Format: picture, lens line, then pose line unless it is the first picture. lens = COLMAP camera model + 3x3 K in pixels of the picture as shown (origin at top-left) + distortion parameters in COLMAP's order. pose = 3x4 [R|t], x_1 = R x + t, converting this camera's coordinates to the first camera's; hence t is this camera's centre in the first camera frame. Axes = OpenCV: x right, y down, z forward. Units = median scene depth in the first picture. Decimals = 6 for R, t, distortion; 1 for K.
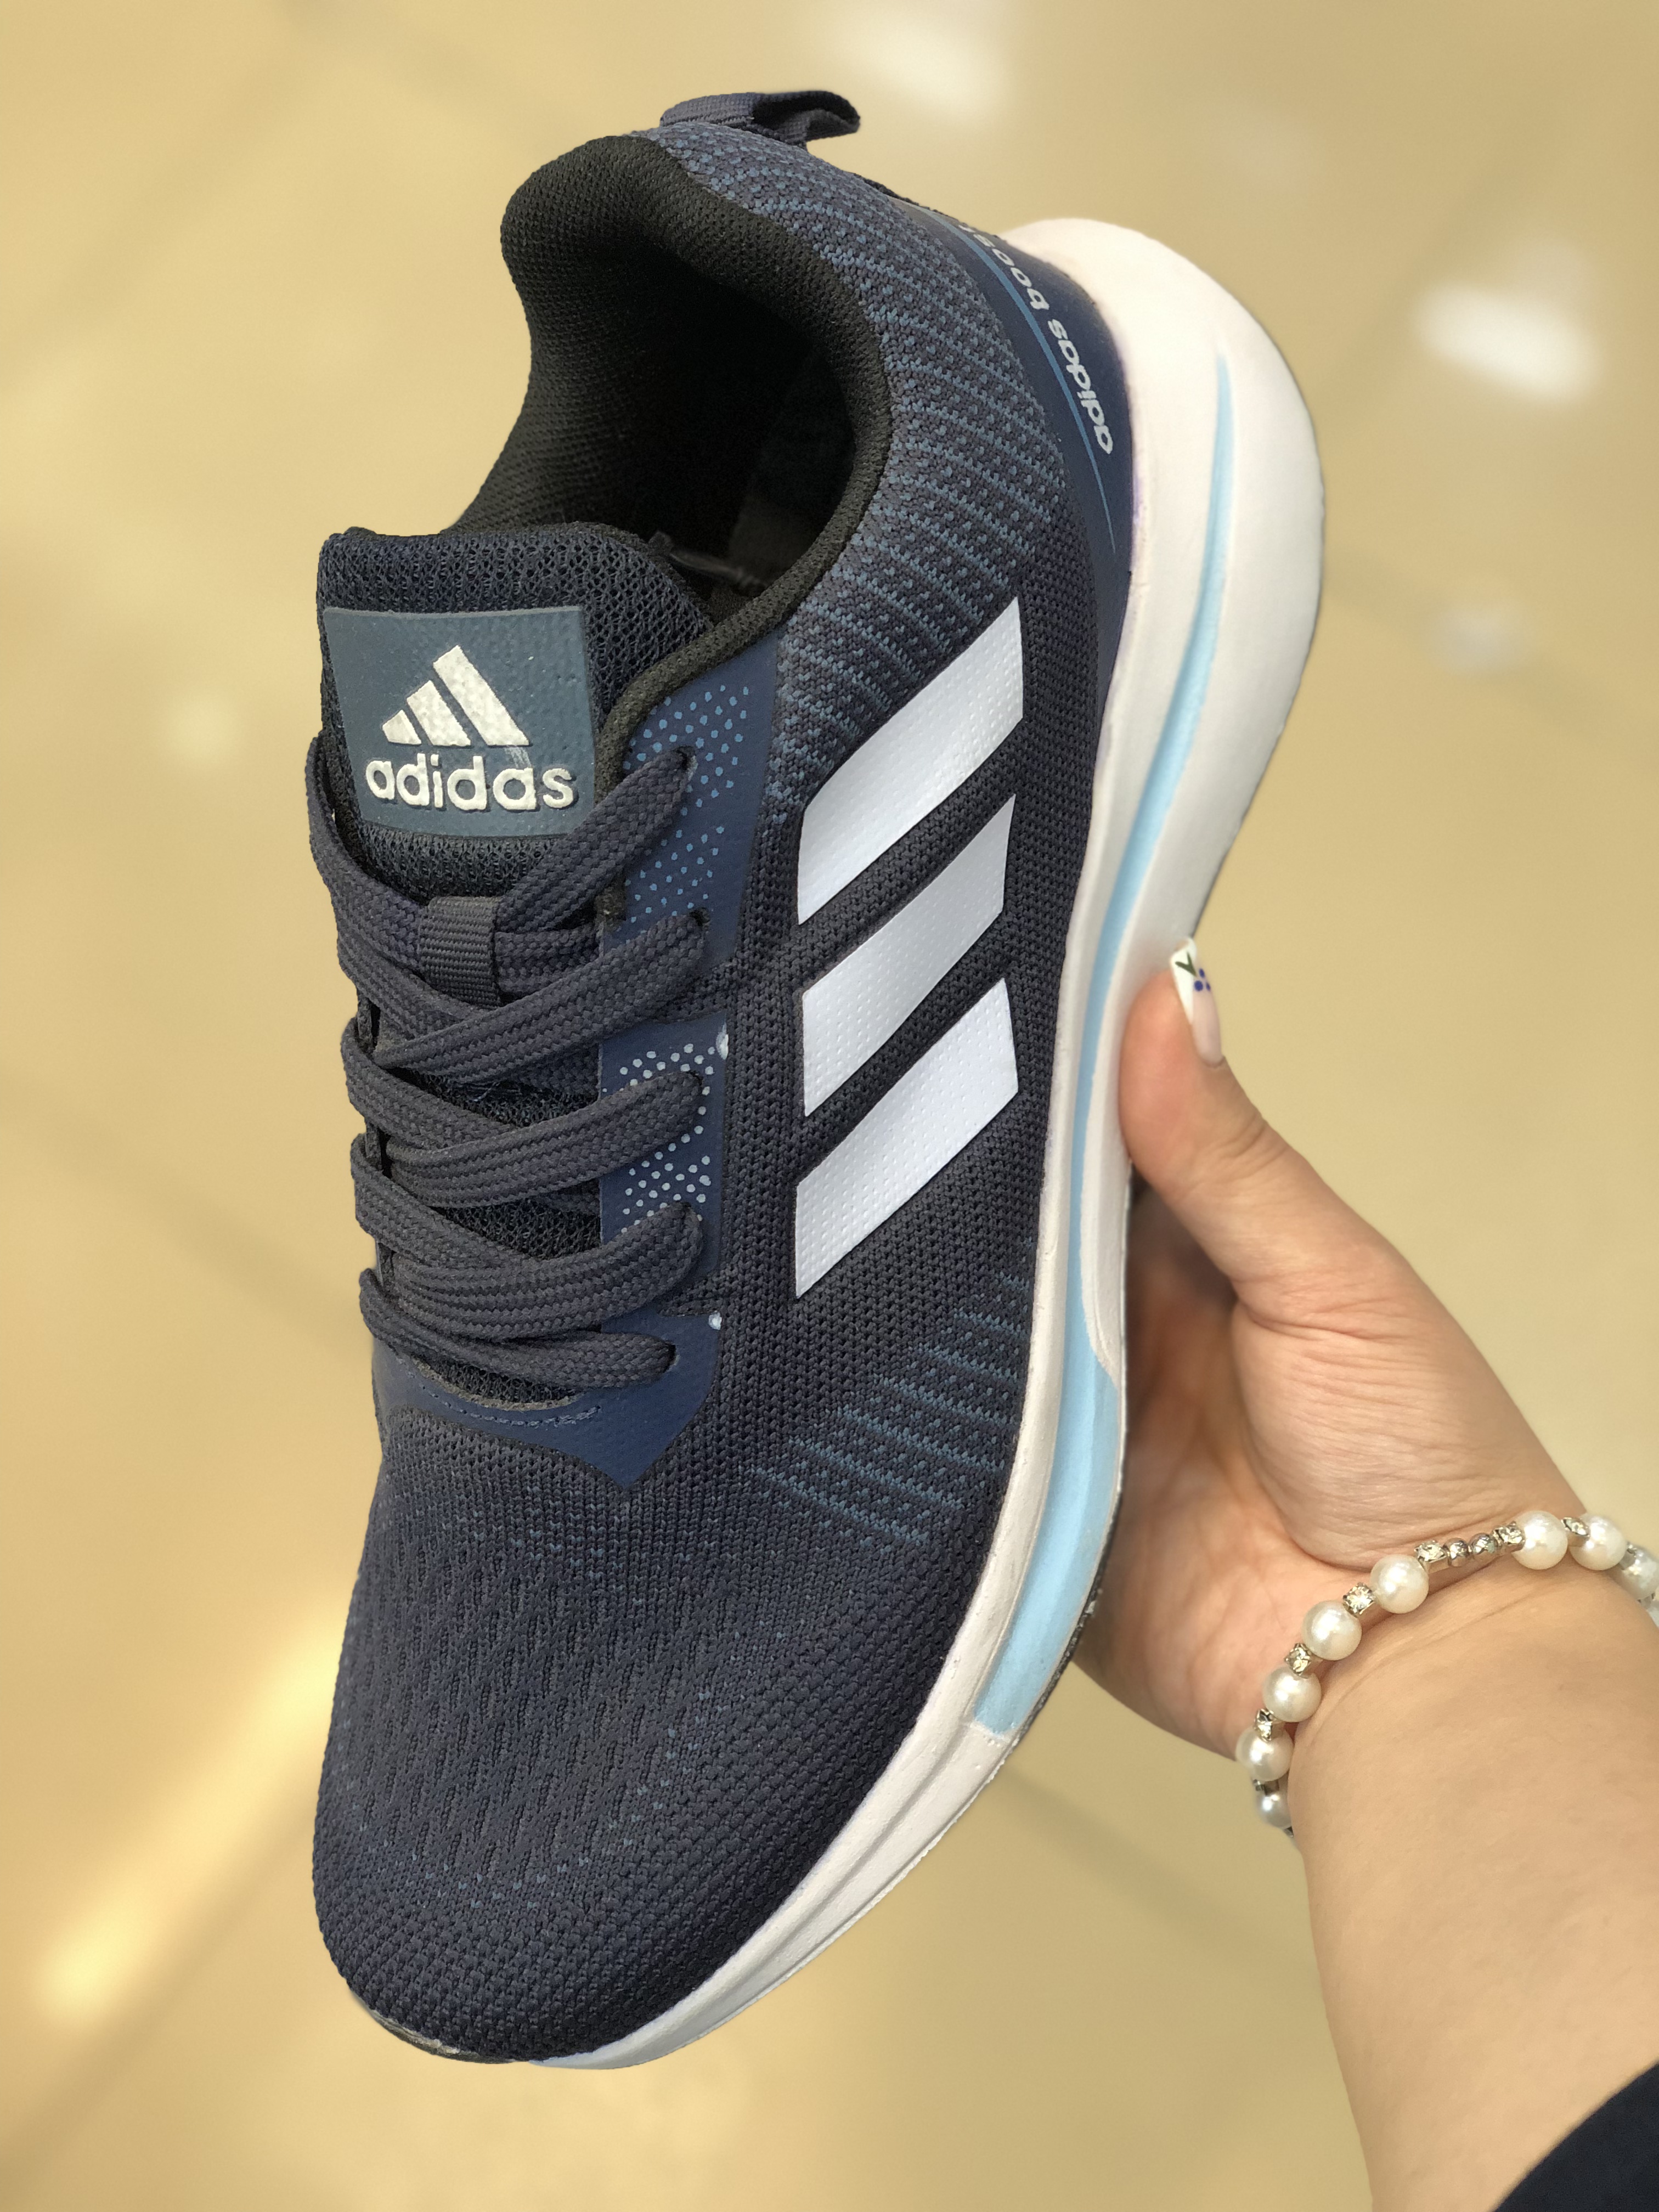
lens RADIAL K [[3377.4, 0, 829.5], [0, 3377.4, 1106.0], [0, 0, 1]] dist [-0.237053, 2.879750]
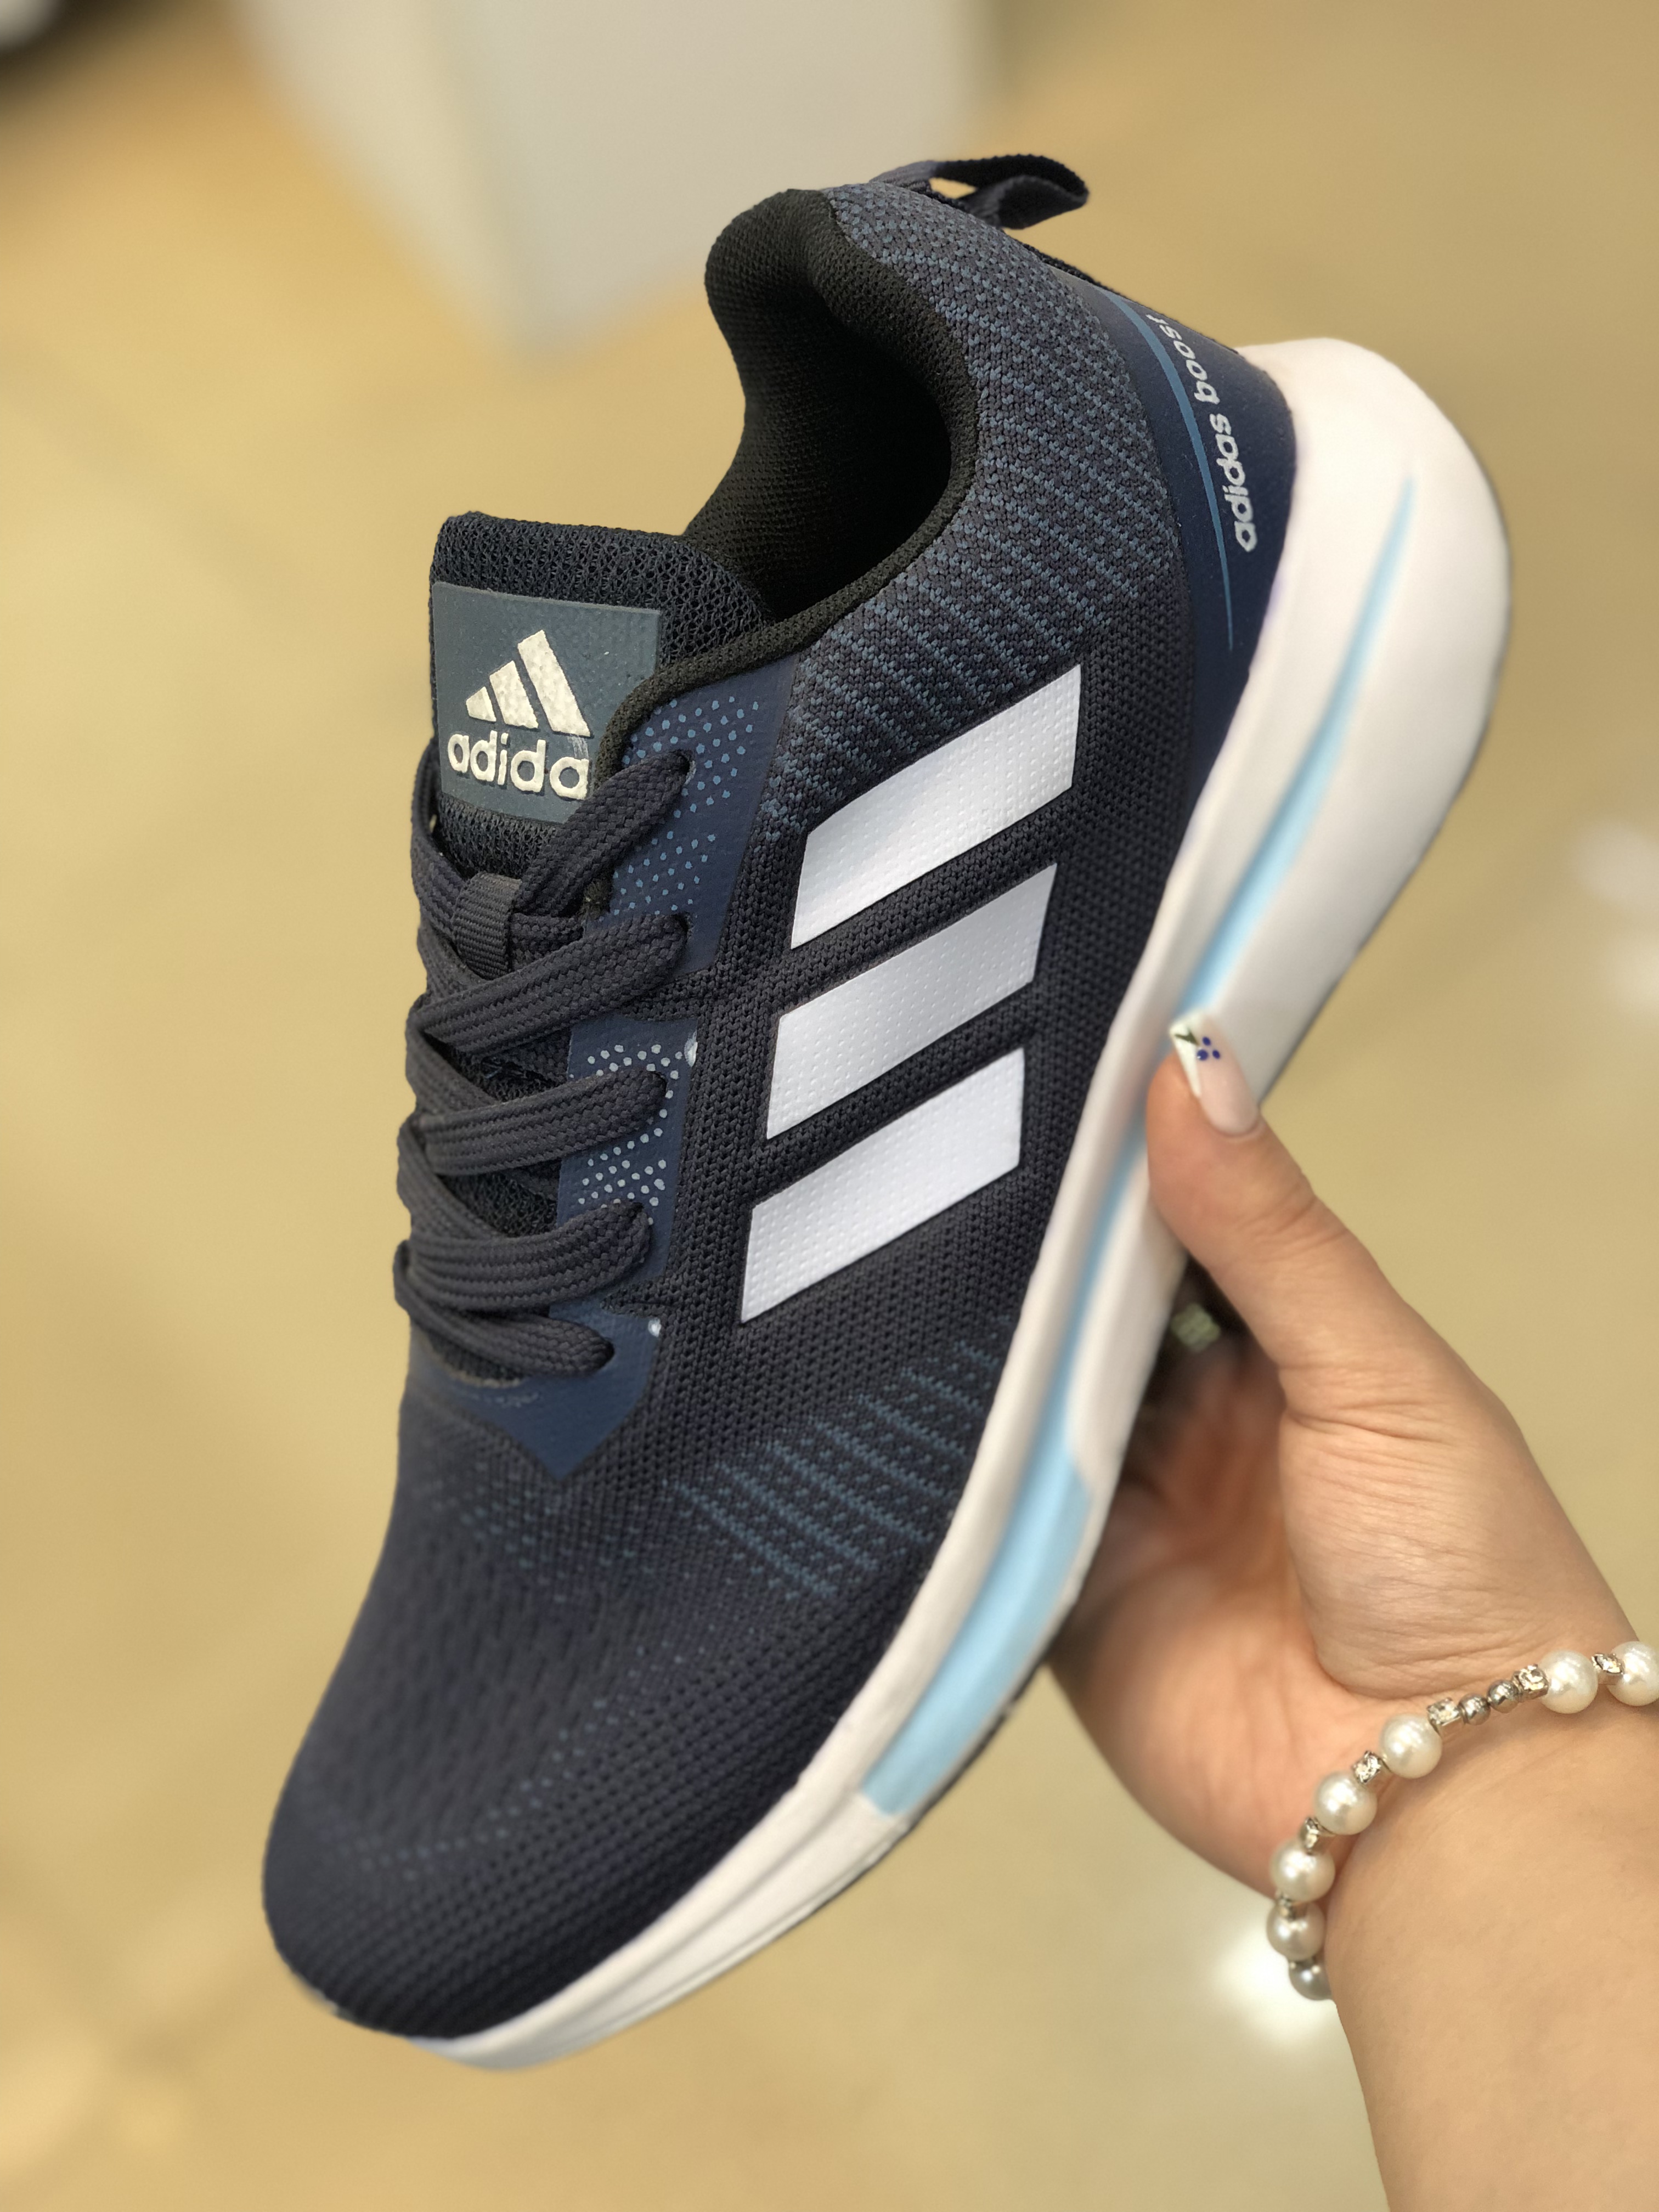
lens RADIAL K [[3377.4, 0, 829.5], [0, 3377.4, 1106.0], [0, 0, 1]] dist [-0.237053, 2.879750]
pose [[0.938771, 0.159932, -0.305172, 0.315771], [-0.186749, 0.980536, -0.060607, 0.050938], [0.289539, 0.113886, 0.950367, 0.052898]]
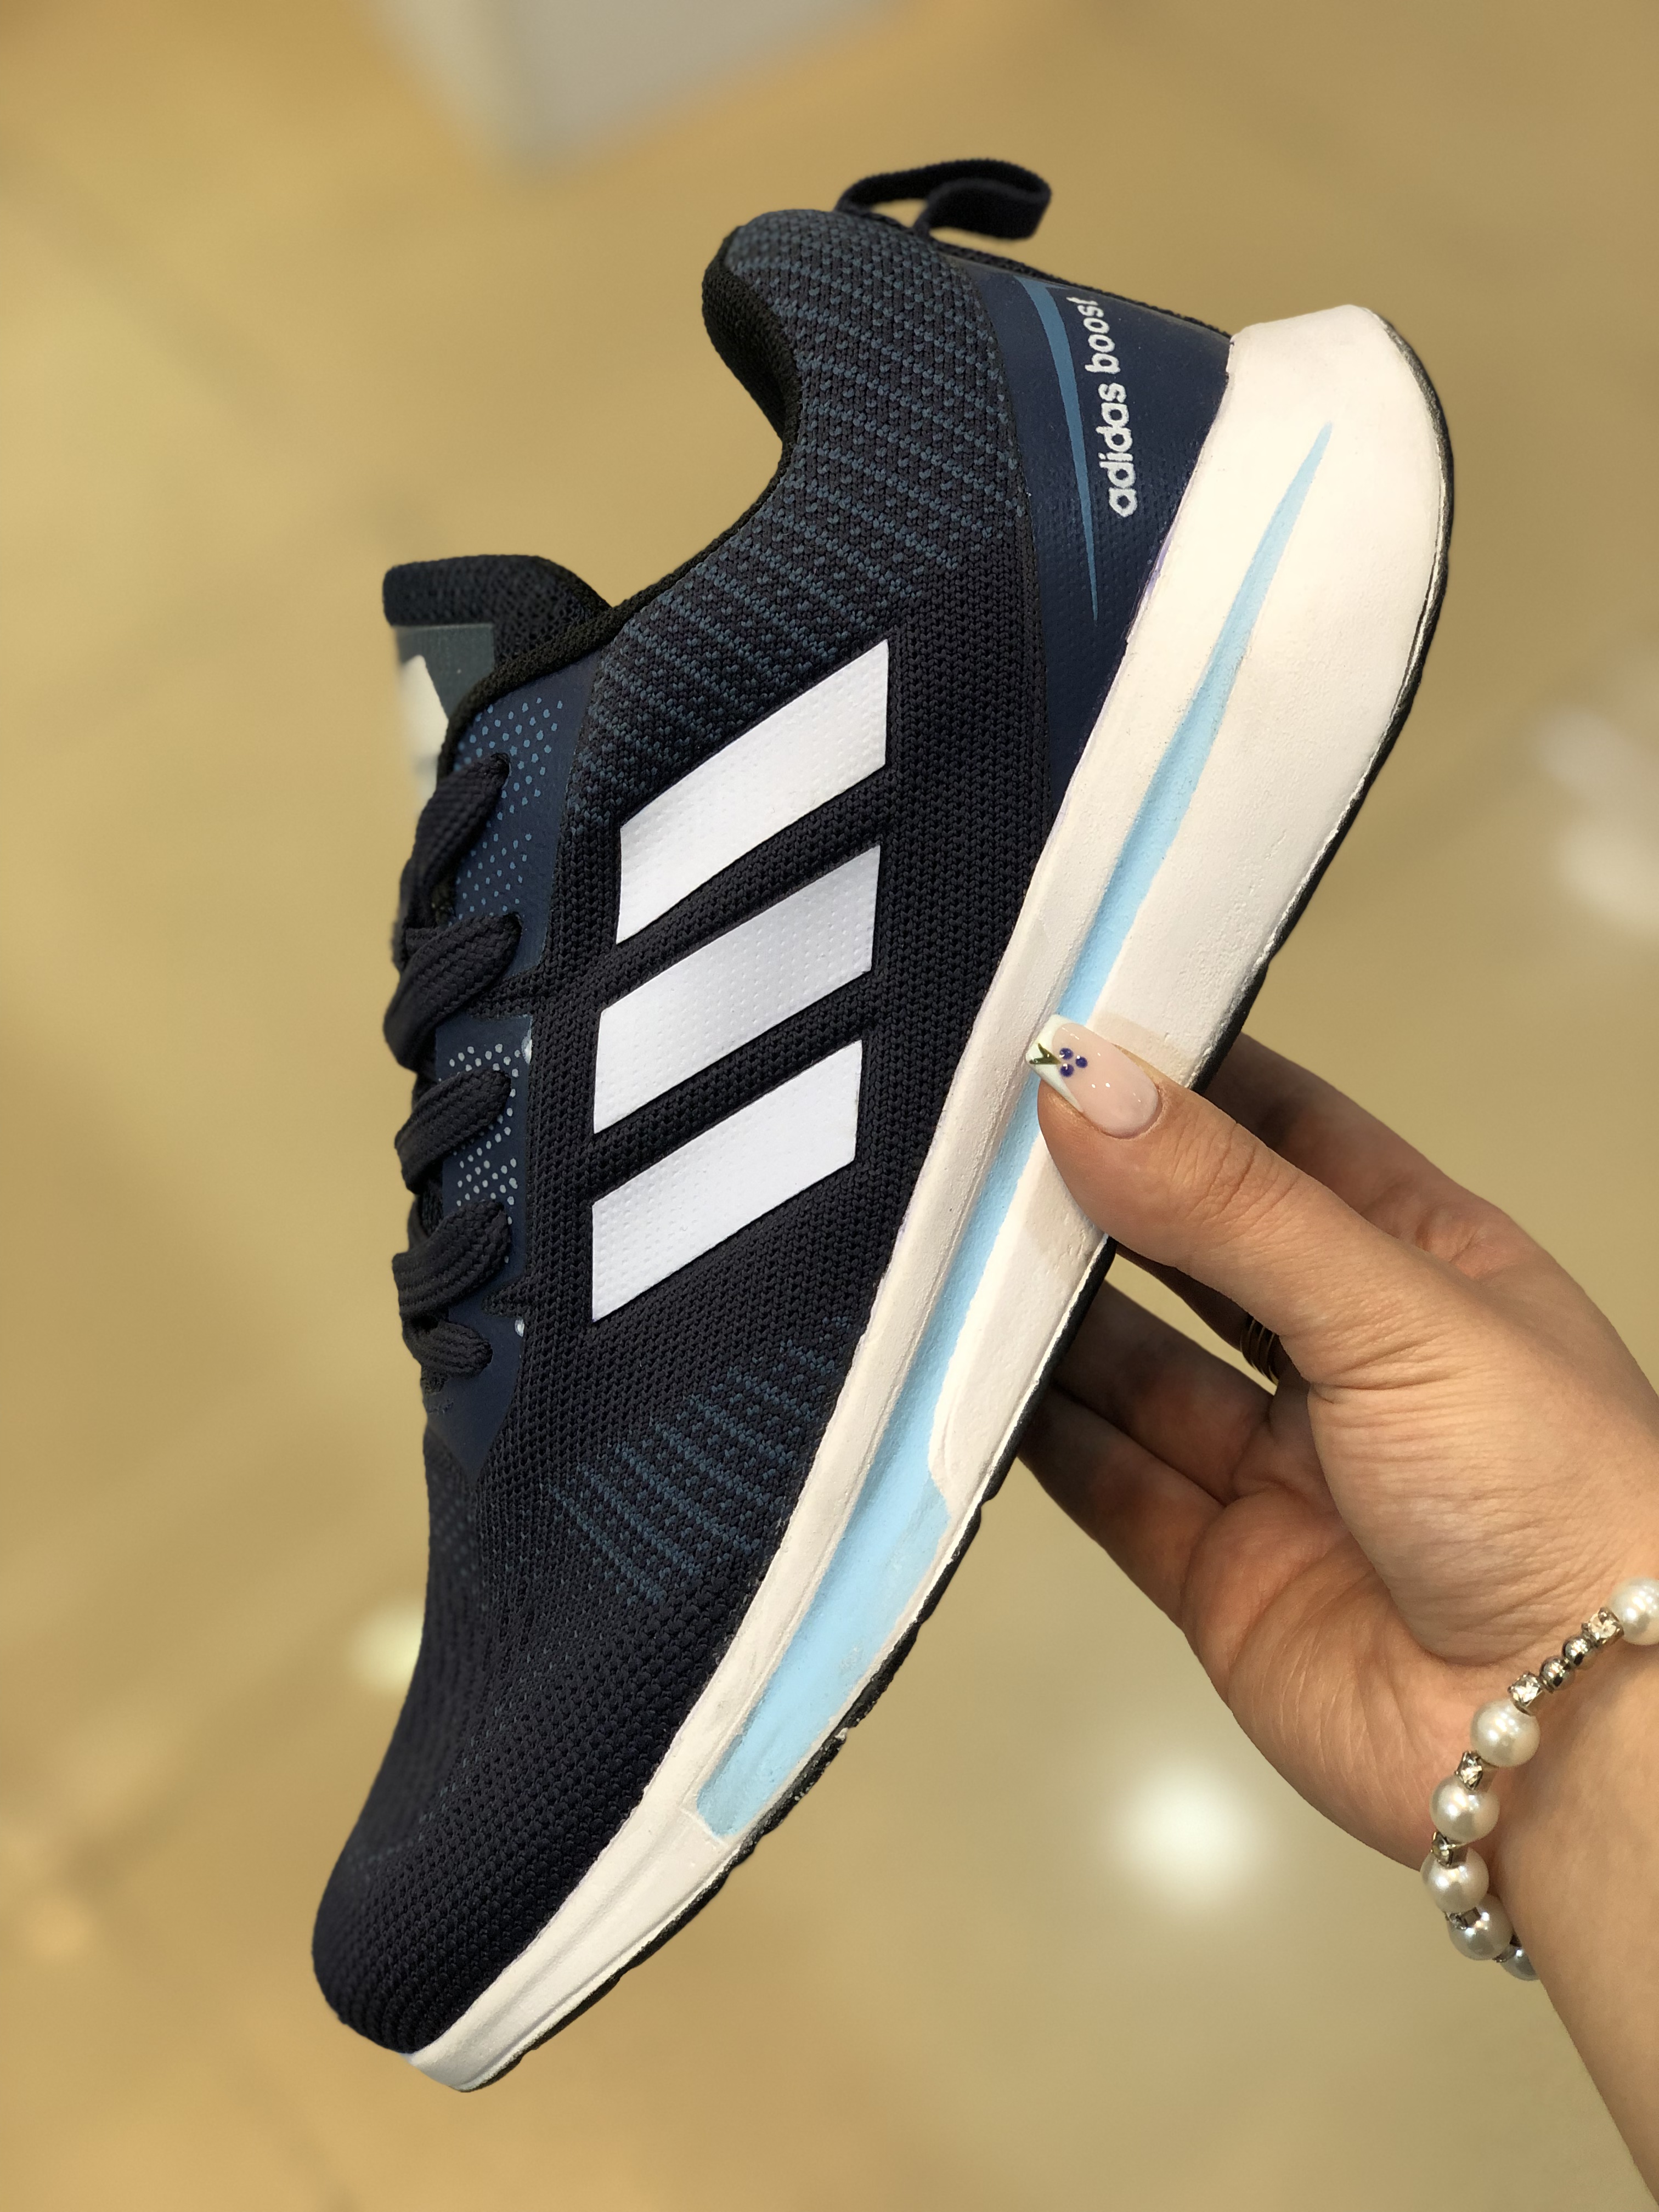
lens RADIAL K [[3377.4, 0, 829.5], [0, 3377.4, 1106.0], [0, 0, 1]] dist [-0.237053, 2.879750]
pose [[0.678069, 0.092867, -0.729108, 0.775100], [-0.208752, 0.975468, -0.069892, 0.050878], [0.704731, 0.199595, 0.680820, 0.366020]]
